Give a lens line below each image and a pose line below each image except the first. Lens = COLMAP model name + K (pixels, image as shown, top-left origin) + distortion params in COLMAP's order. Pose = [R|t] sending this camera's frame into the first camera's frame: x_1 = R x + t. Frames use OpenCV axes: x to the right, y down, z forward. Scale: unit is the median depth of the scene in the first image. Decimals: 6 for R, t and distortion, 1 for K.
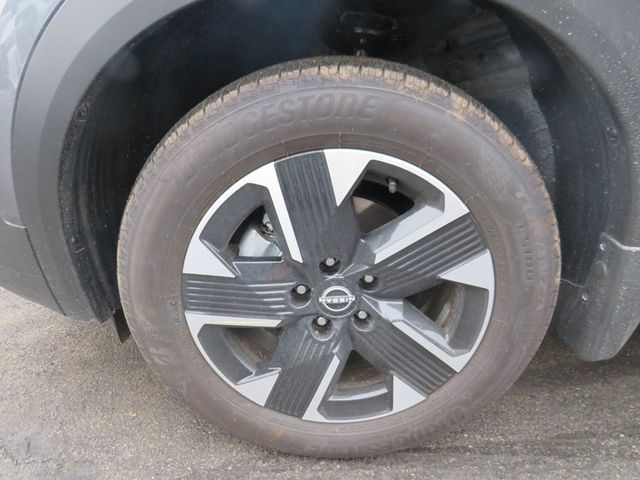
lens RADIAL K [[440.9, 0, 320.0], [0, 440.9, 240.0], [0, 0, 1]] dist [-0.017485, -0.000092]
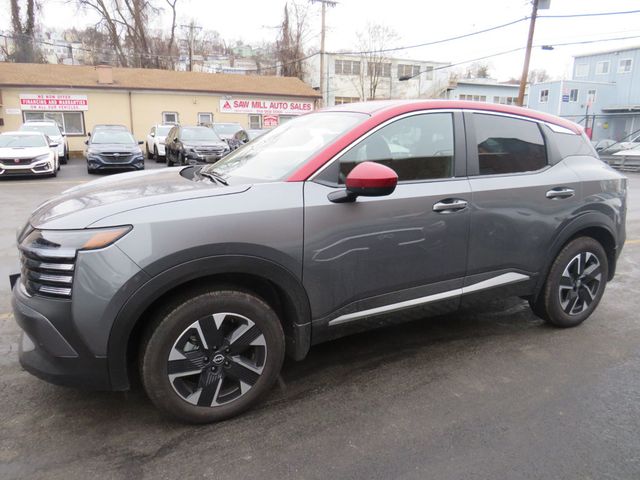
lens RADIAL K [[440.9, 0, 320.0], [0, 440.9, 240.0], [0, 0, 1]] dist [-0.017485, -0.000092]
pose [[0.882995, -0.097729, 0.459096, -0.660598], [0.178515, 0.974507, -0.135899, -0.130642], [-0.434111, 0.201954, 0.877931, -2.145593]]
